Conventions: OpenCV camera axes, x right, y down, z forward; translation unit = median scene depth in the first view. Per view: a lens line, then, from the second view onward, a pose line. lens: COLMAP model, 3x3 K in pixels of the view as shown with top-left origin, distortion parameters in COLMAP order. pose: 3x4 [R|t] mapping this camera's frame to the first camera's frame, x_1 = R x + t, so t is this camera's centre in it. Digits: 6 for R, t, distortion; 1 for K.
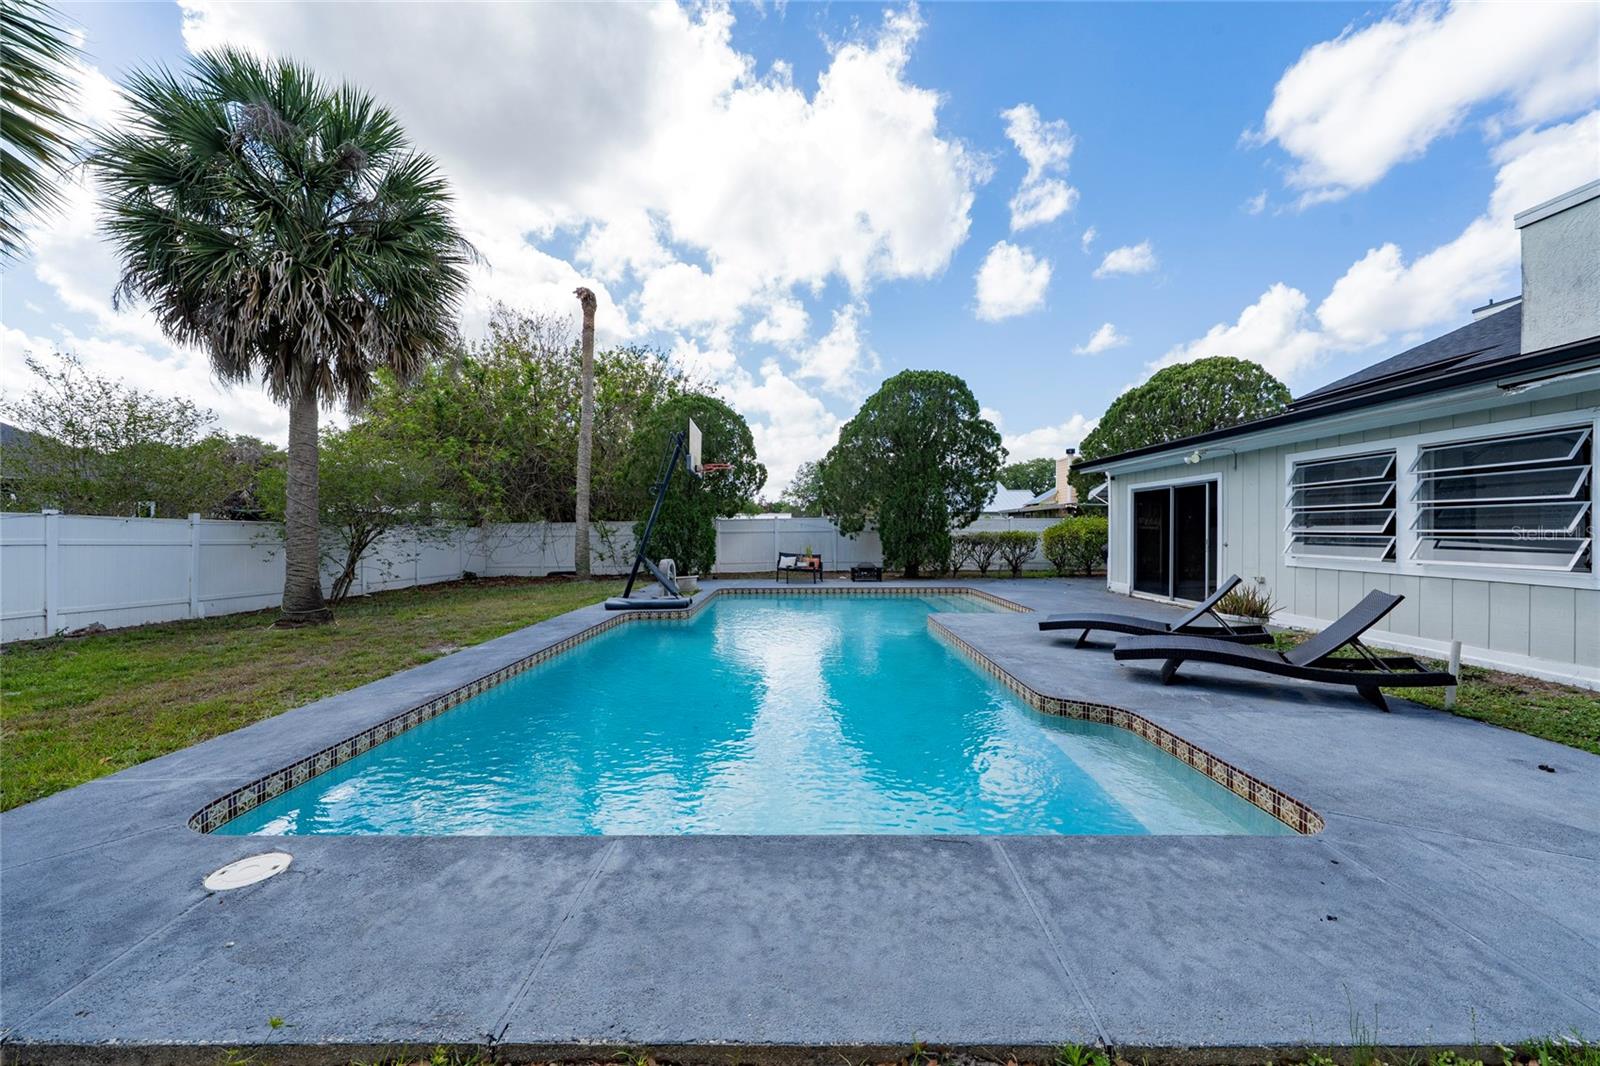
lens RADIAL K [[578.5, 0, 800.0], [0, 578.5, 533.0], [0, 0, 1]] dist [-0.000661, -0.000124]
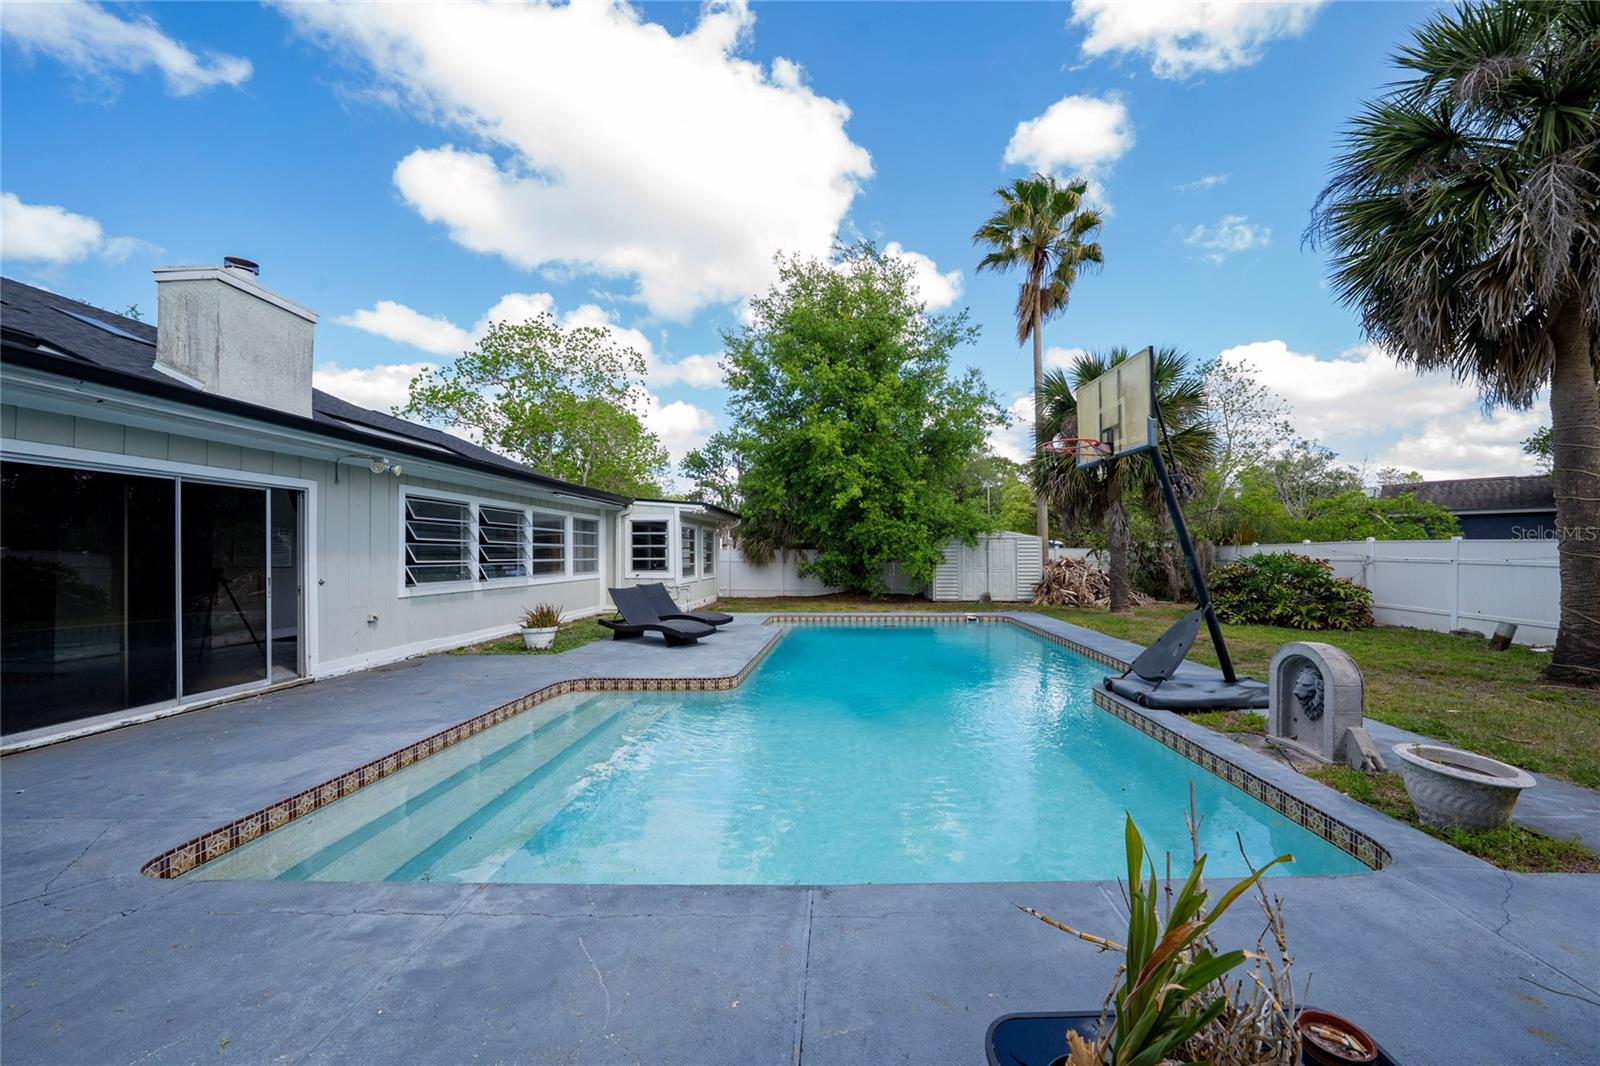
lens RADIAL K [[621.0, 0, 803.9], [0, 621.0, 555.8], [0, 0, 1]] dist [-0.015053, -0.000036]
pose [[-0.998289, 0.009635, 0.057674, 0.095818], [0.010009, 0.999931, 0.006187, -0.014011], [-0.057610, 0.006753, -0.998316, 2.015131]]
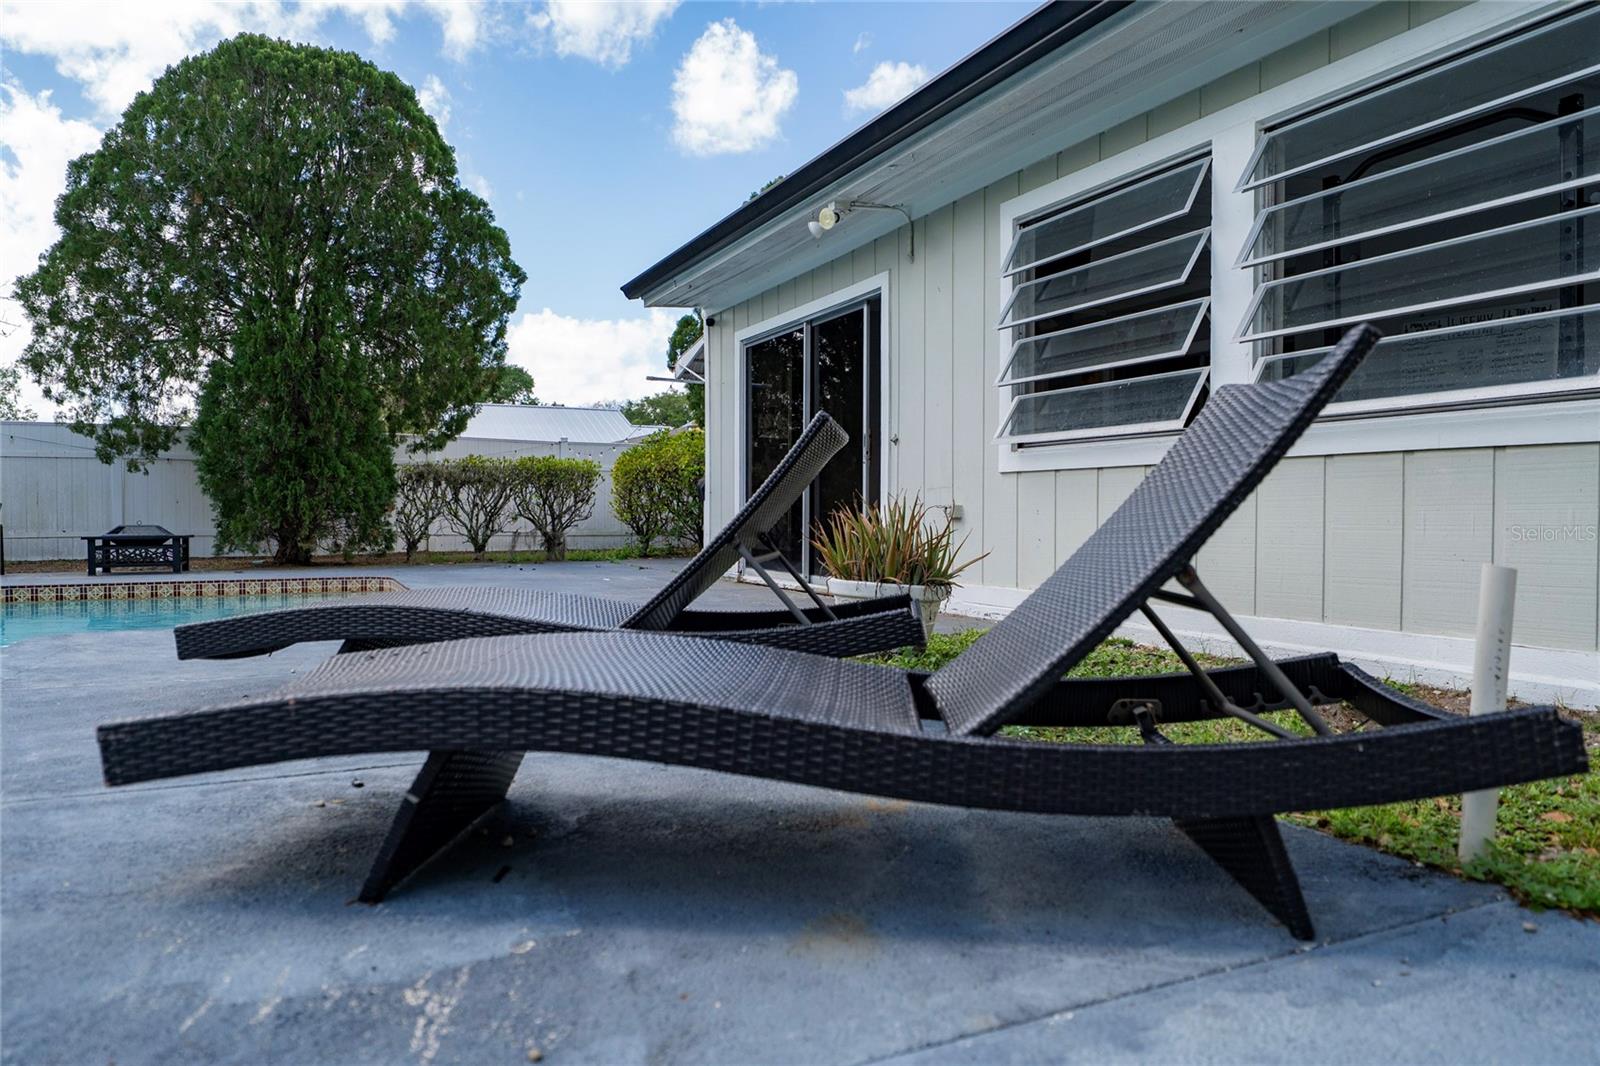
lens RADIAL K [[1003.4, 0, 800.0], [0, 1003.4, 533.0], [0, 0, 1]] dist [0.004974, 0.000645]
pose [[0.892005, -0.004319, 0.452005, 0.388993], [-0.001207, 0.999928, 0.011935, 0.092996], [-0.452024, -0.011192, 0.891936, 0.424203]]
